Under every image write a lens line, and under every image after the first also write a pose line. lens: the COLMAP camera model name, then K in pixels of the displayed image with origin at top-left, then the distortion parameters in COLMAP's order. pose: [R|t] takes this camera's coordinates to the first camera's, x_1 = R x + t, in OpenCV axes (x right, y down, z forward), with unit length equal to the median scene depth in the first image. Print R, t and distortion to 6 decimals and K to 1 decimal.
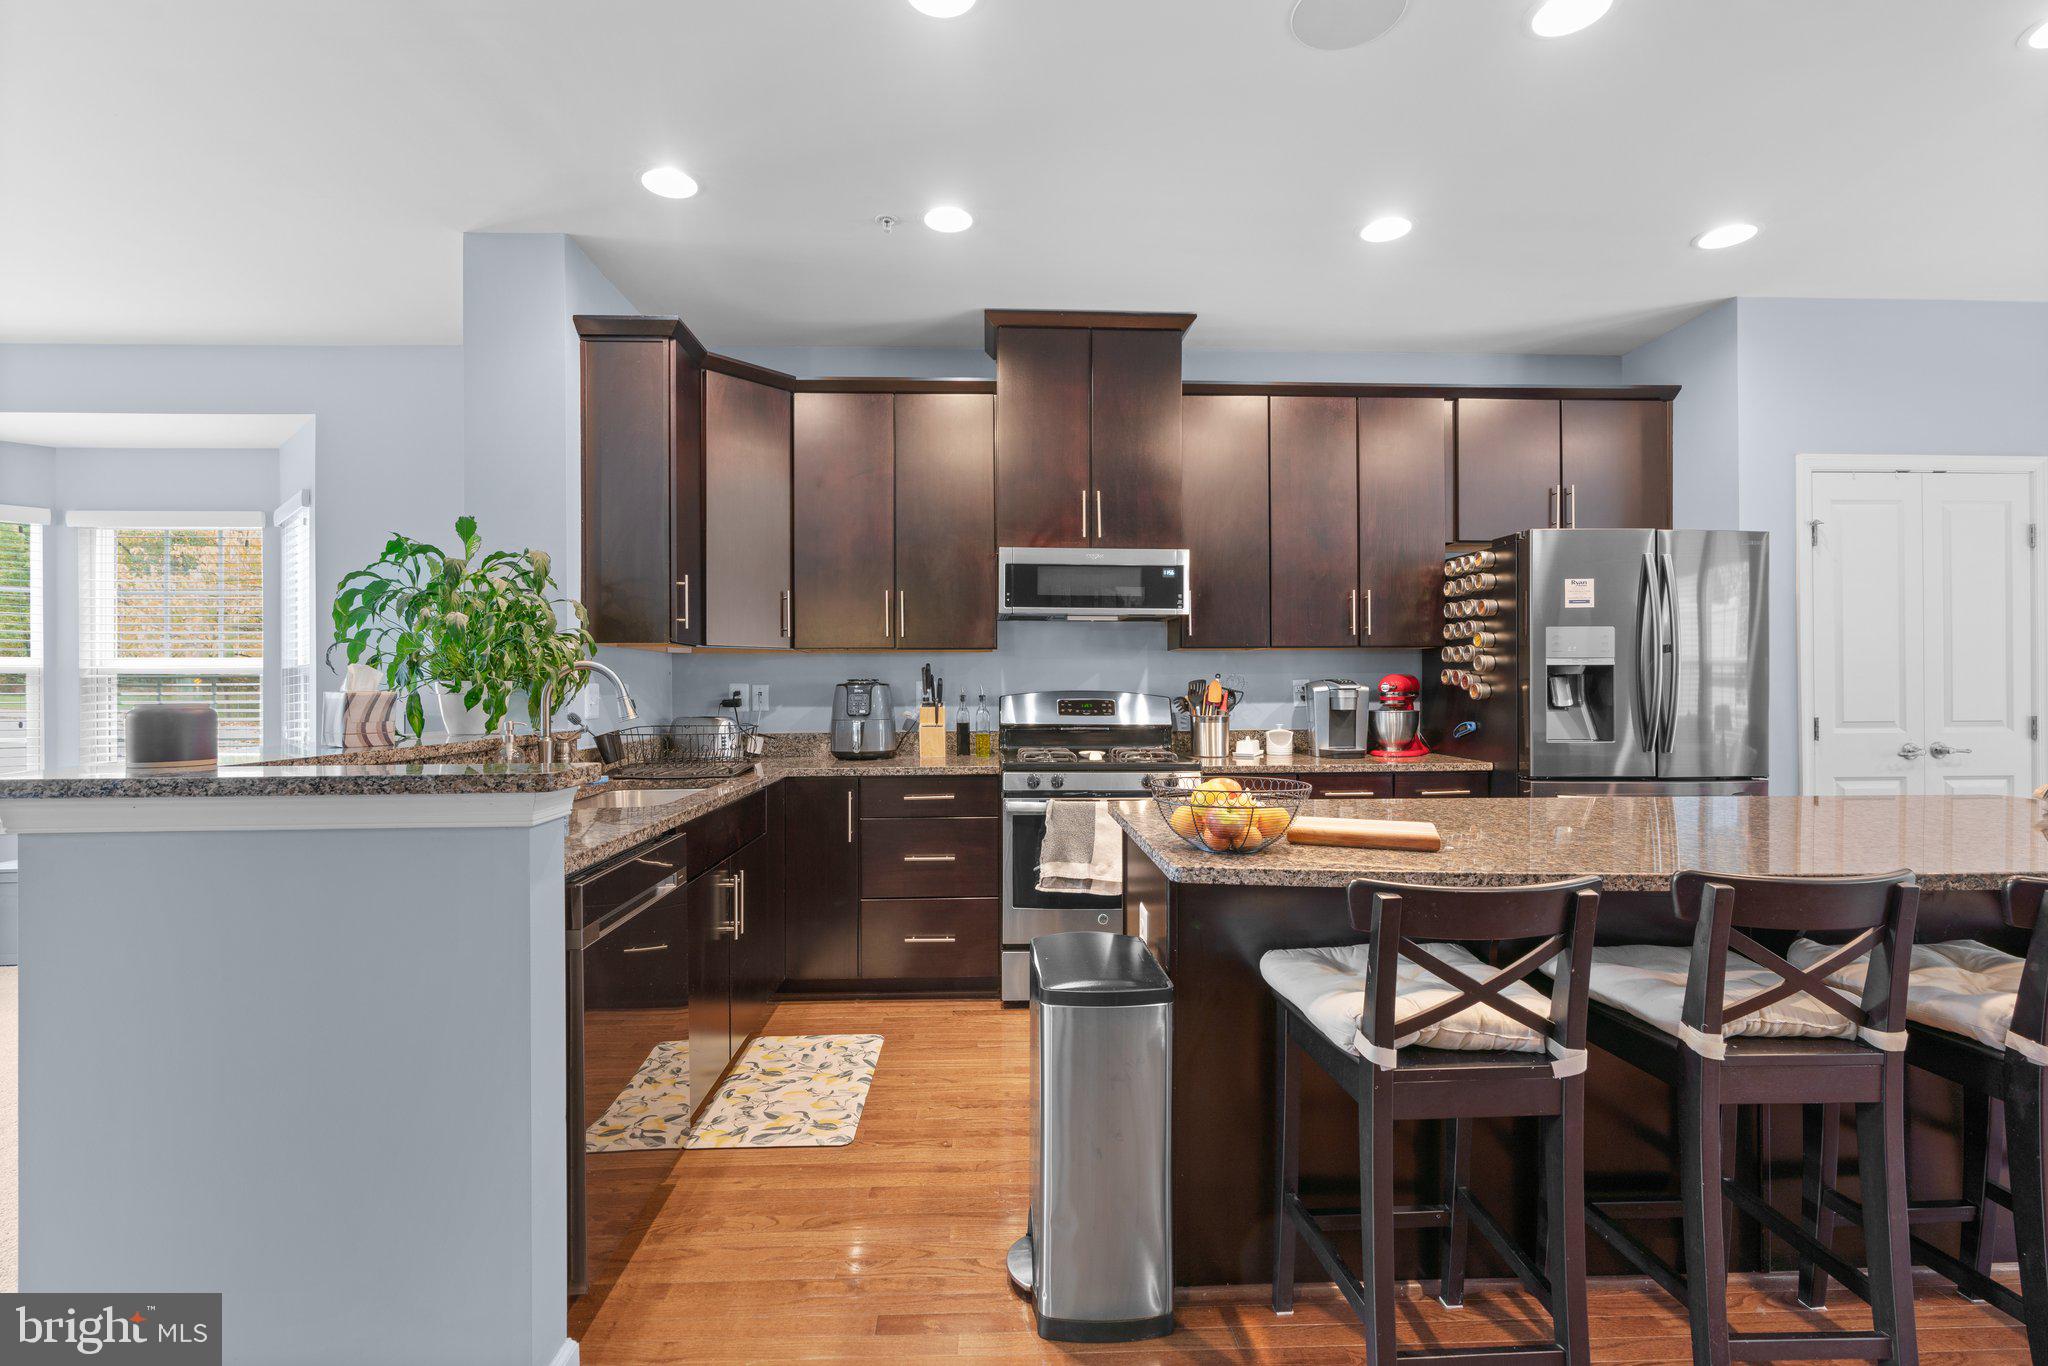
lens RADIAL K [[922.5, 0, 1012.1], [0, 922.5, 677.8], [0, 0, 1]] dist [-0.012798, 0.006020]
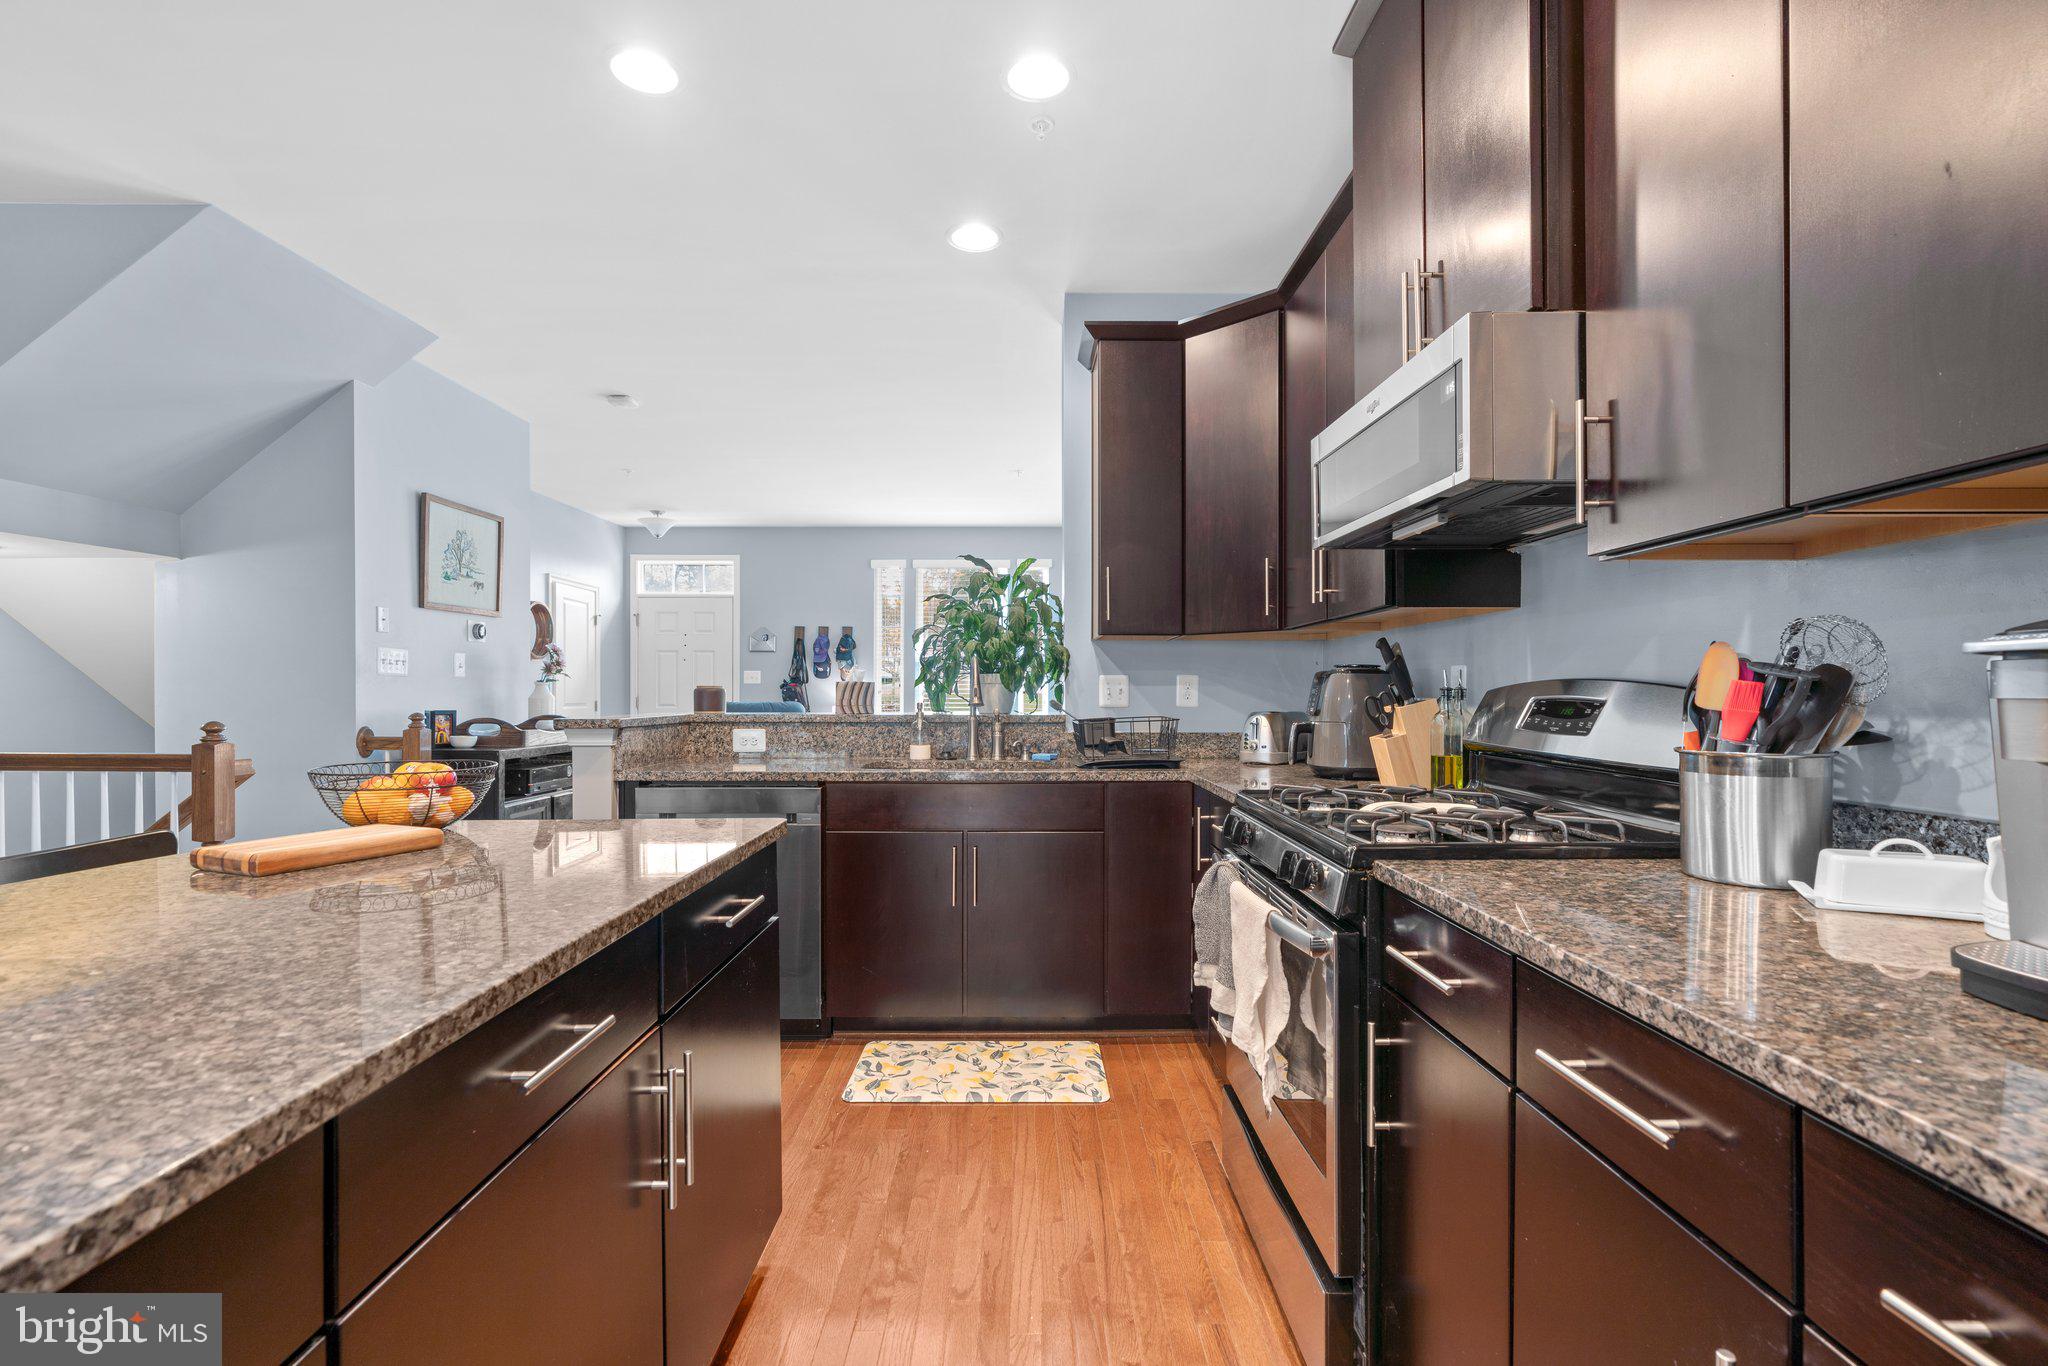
lens RADIAL K [[922.5, 0, 1032.9], [0, 922.5, 693.9], [0, 0, 1]] dist [-0.012798, 0.006020]
pose [[-0.024431, 0.007208, -0.999676, 0.586512], [0.008314, 0.999941, 0.007006, 0.018151], [0.999667, -0.008140, -0.024490, 0.829047]]
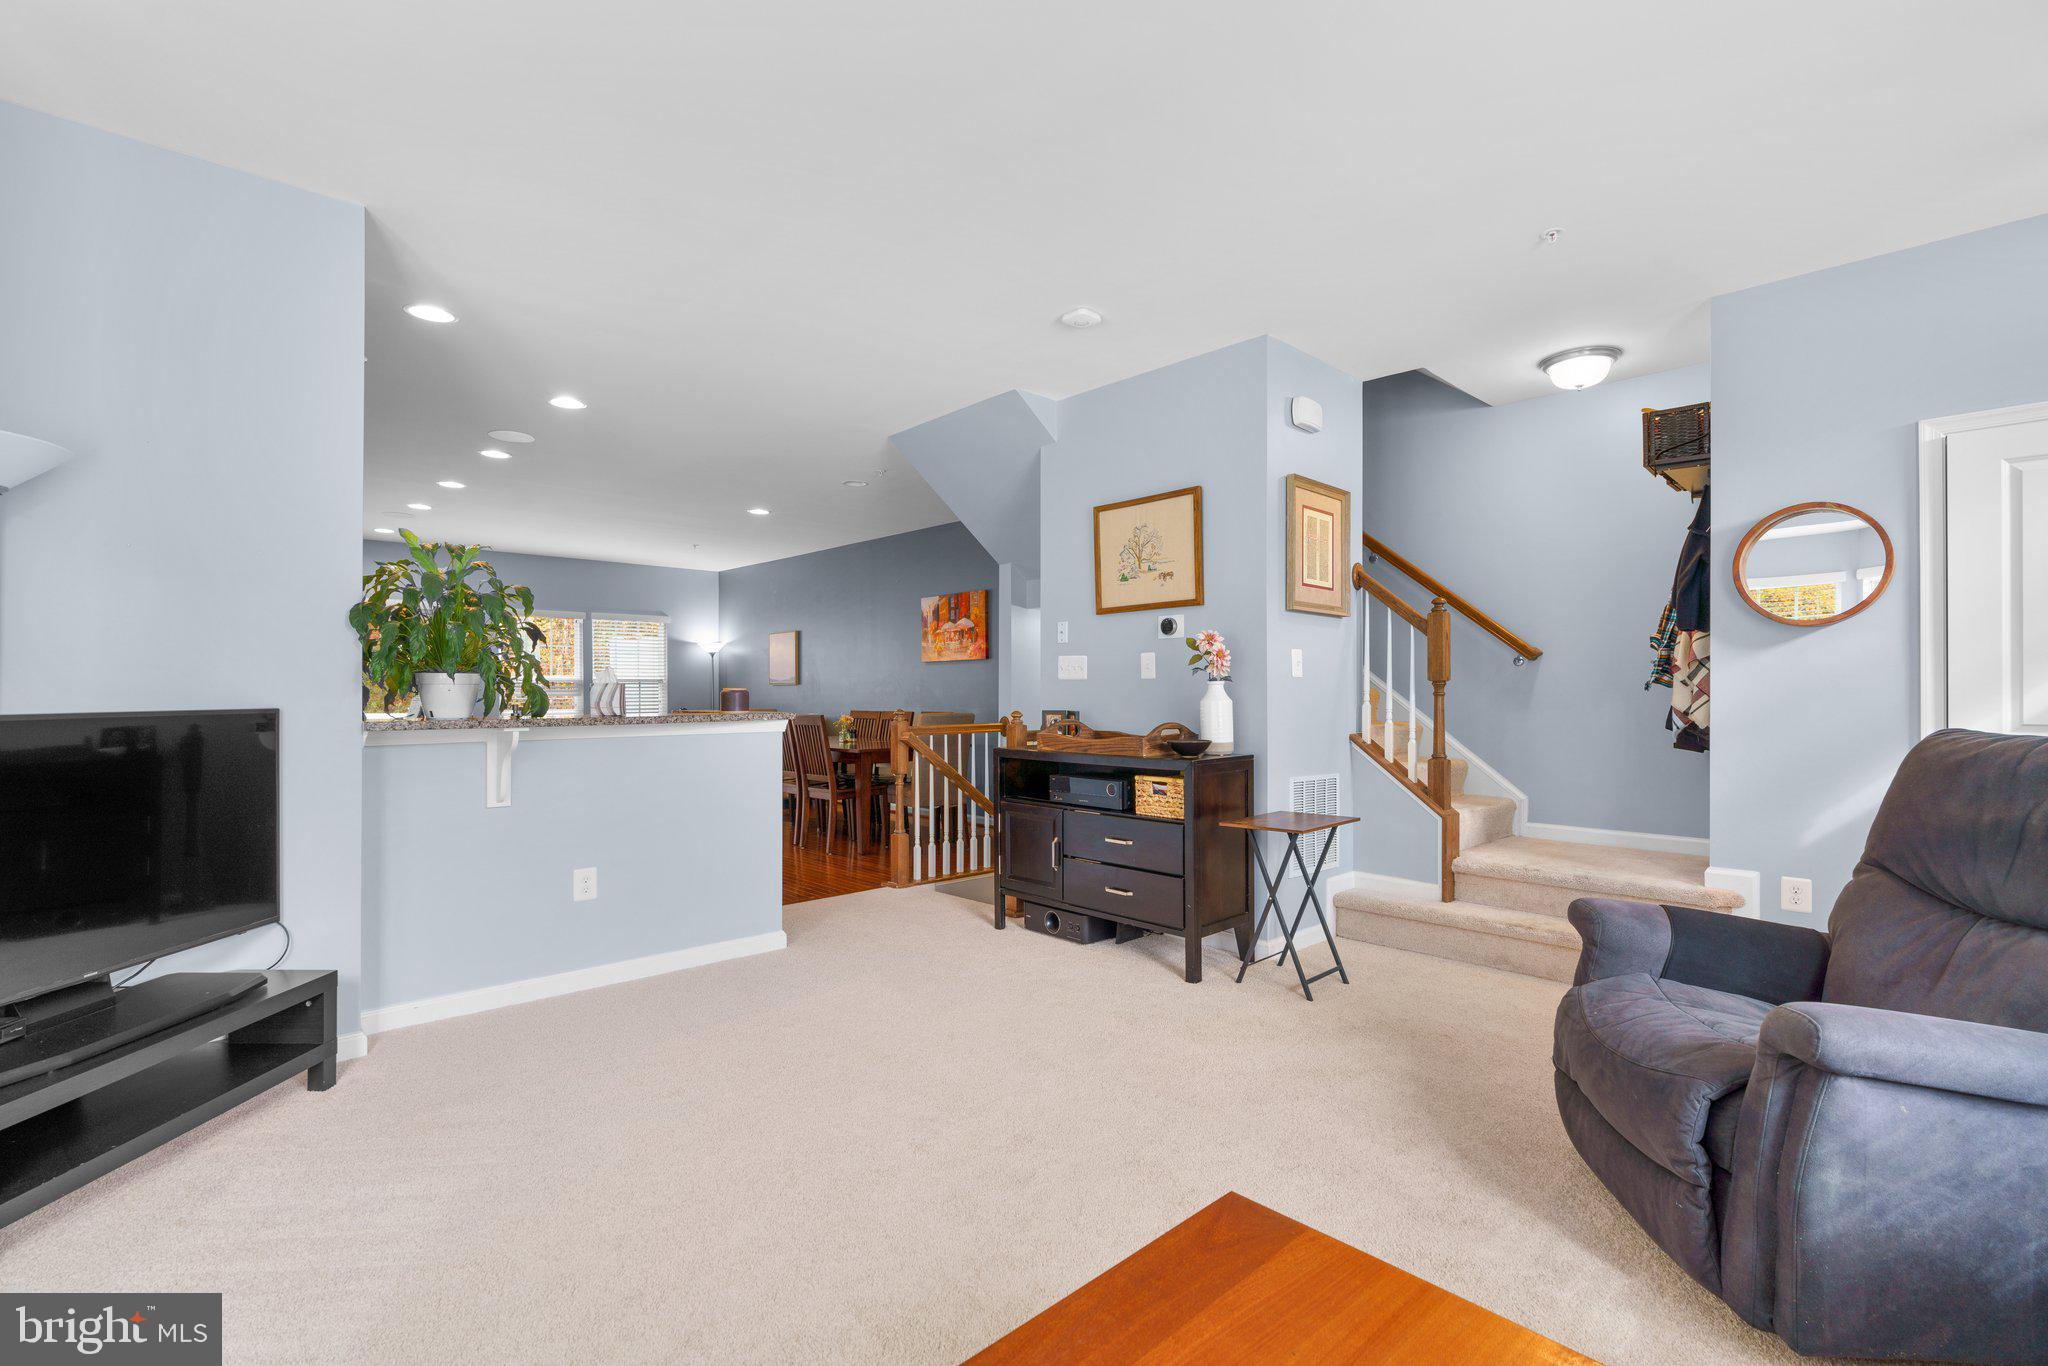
lens RADIAL K [[922.5, 0, 1005.5], [0, 922.5, 683.3], [0, 0, 1]] dist [-0.012798, 0.006020]
pose [[-0.649094, 0.012844, 0.760599, -1.475231], [-0.000700, 0.999847, -0.017482, 0.024063], [-0.760708, -0.011879, -0.648986, 0.926334]]
